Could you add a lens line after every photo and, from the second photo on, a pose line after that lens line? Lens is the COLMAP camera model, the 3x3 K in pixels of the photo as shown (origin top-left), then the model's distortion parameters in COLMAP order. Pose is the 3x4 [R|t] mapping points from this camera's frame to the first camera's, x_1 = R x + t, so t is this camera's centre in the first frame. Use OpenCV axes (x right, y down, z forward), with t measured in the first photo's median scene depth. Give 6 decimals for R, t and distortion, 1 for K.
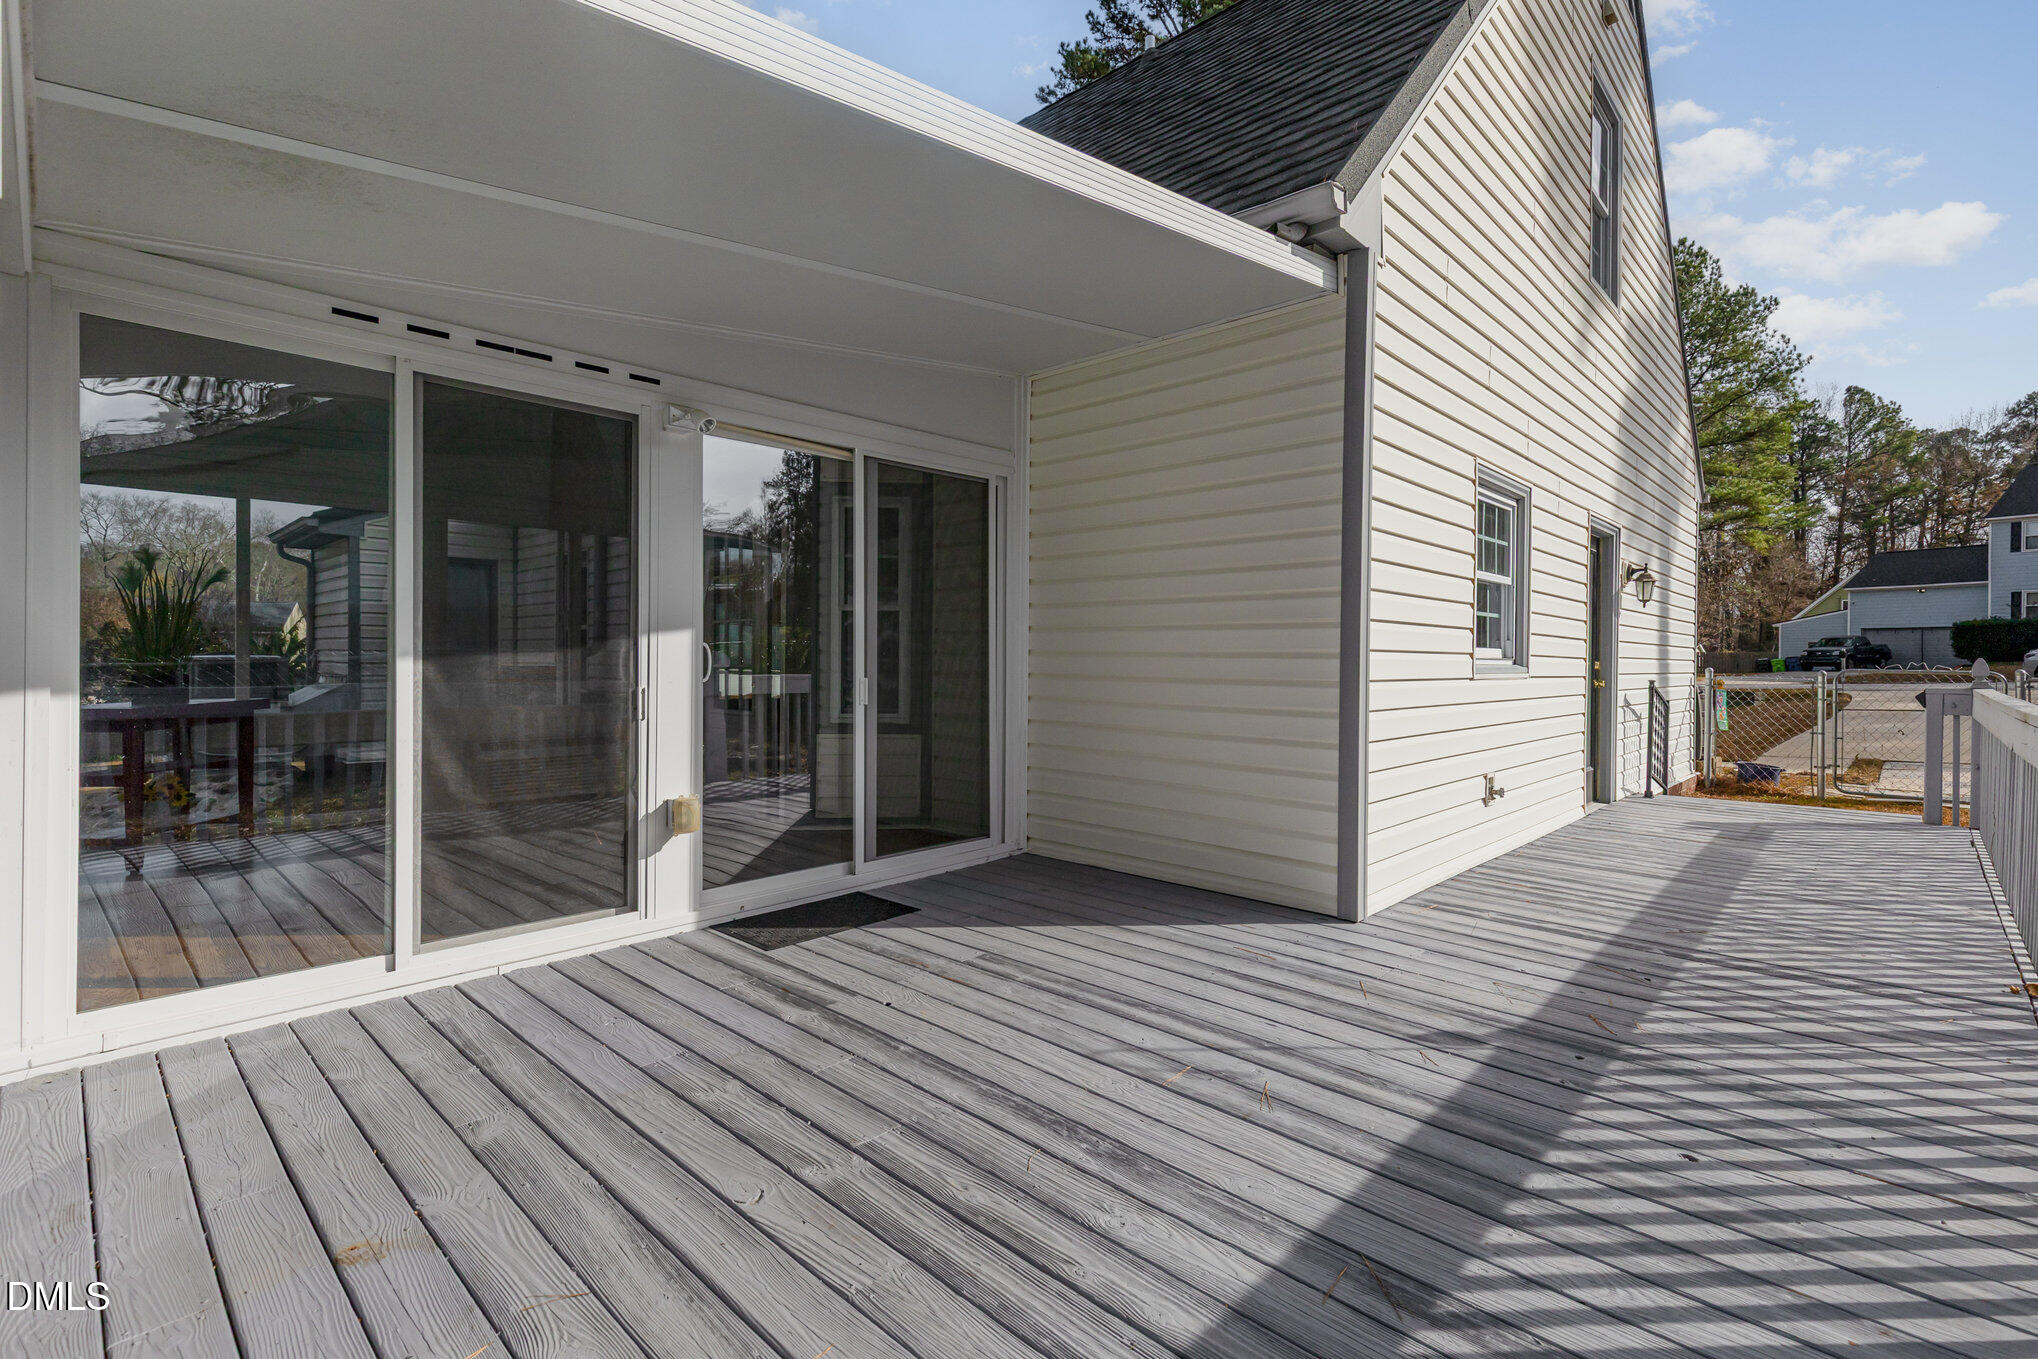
lens RADIAL K [[933.9, 0, 1026.9], [0, 933.9, 667.4], [0, 0, 1]] dist [0.003174, 0.000090]
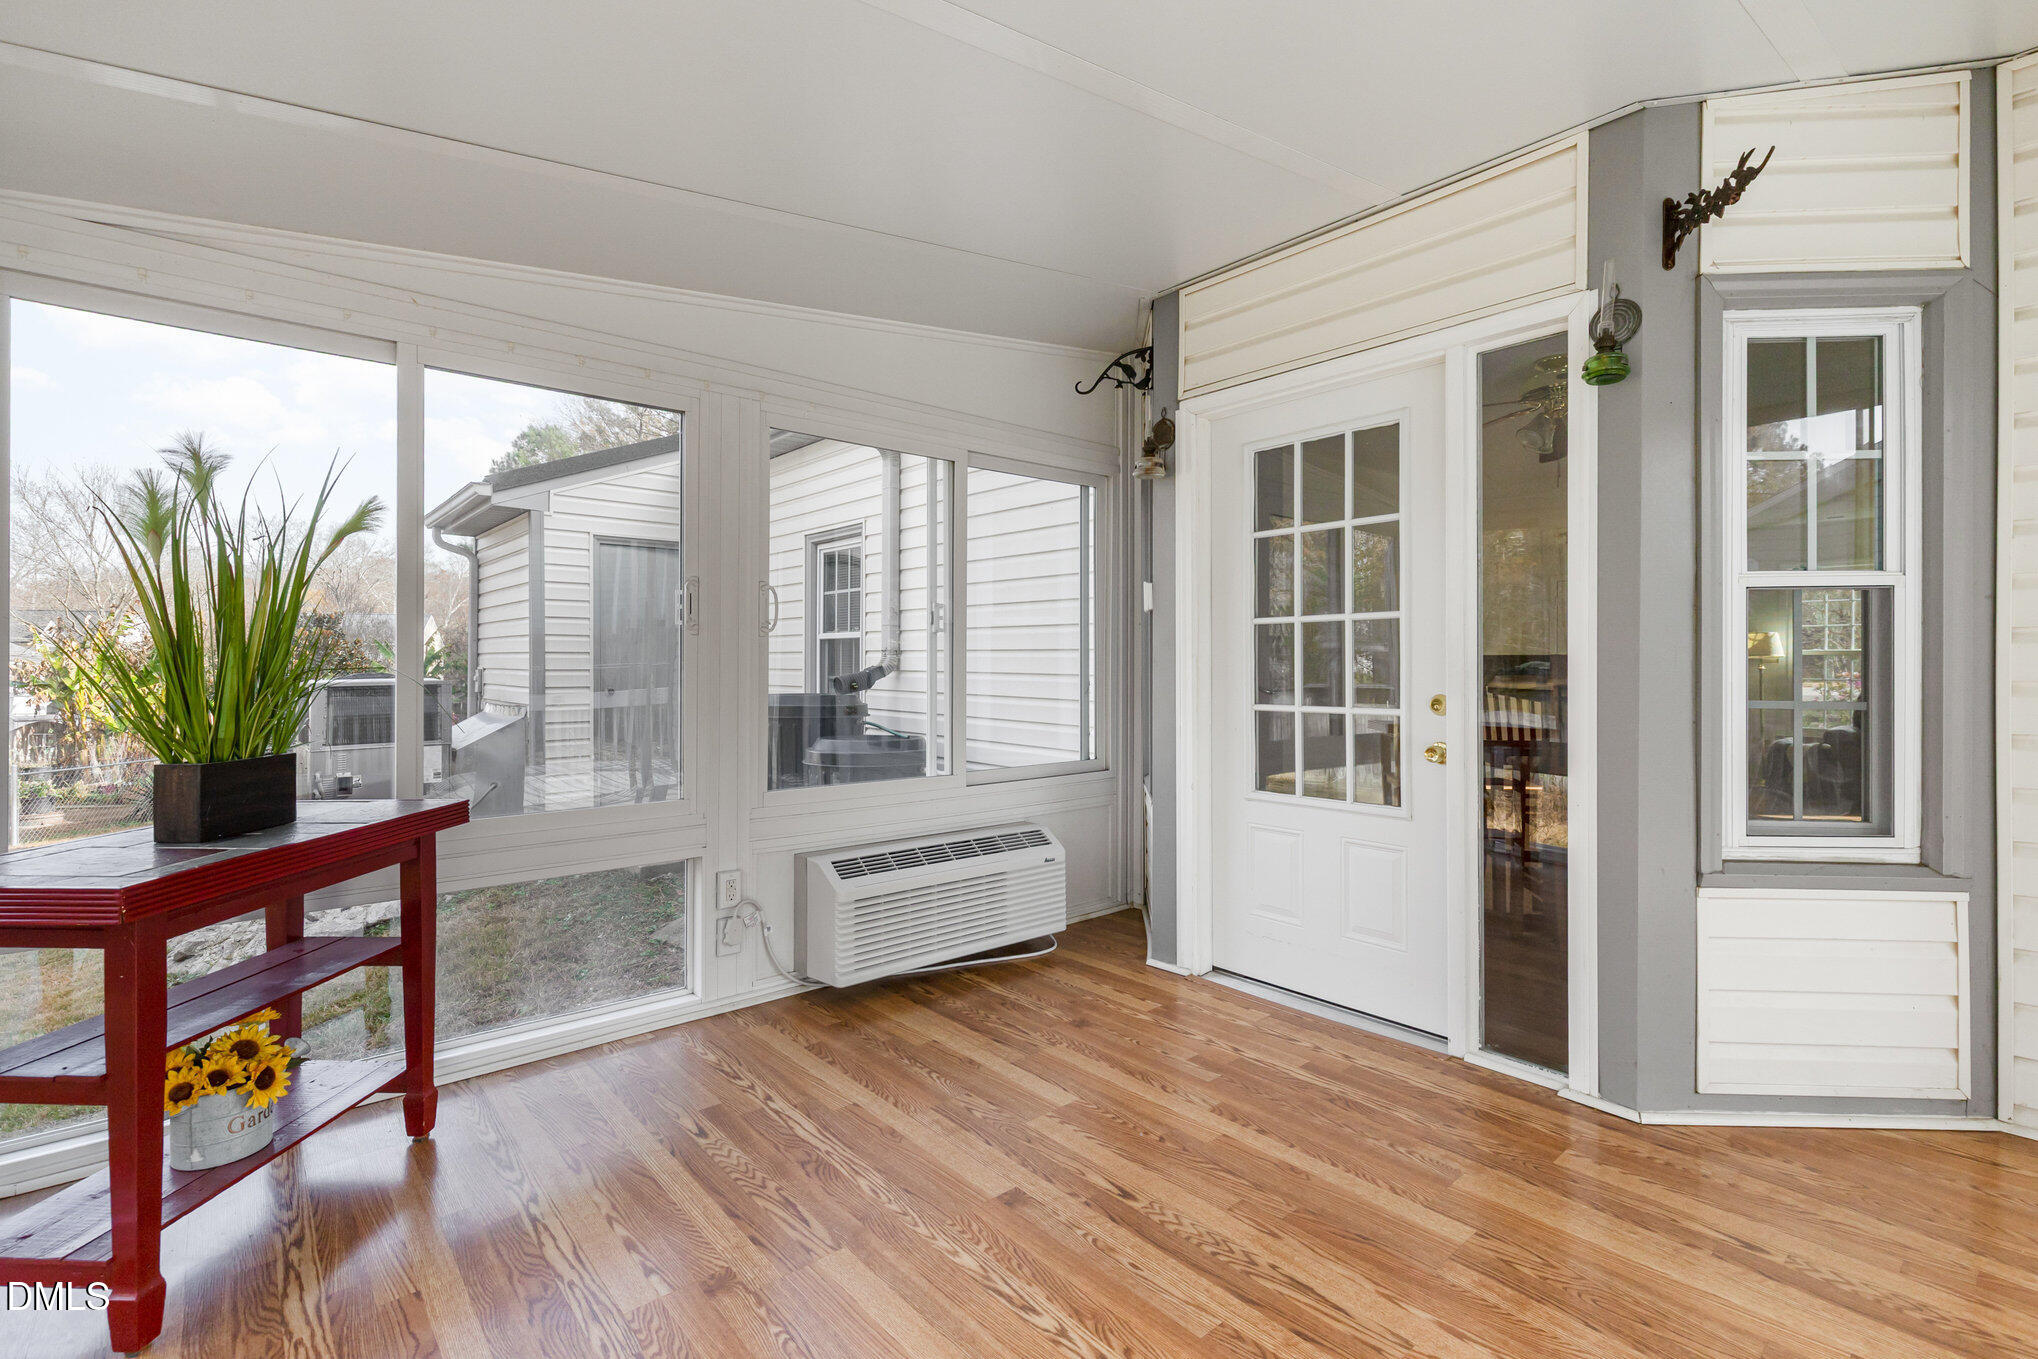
lens RADIAL K [[933.9, 0, 1011.9], [0, 933.9, 673.5], [0, 0, 1]] dist [0.003174, 0.000090]
pose [[0.994479, -0.002523, -0.104908, -0.298501], [0.002481, 0.999997, -0.000525, -0.015320], [0.104909, 0.000262, 0.994482, 0.346056]]
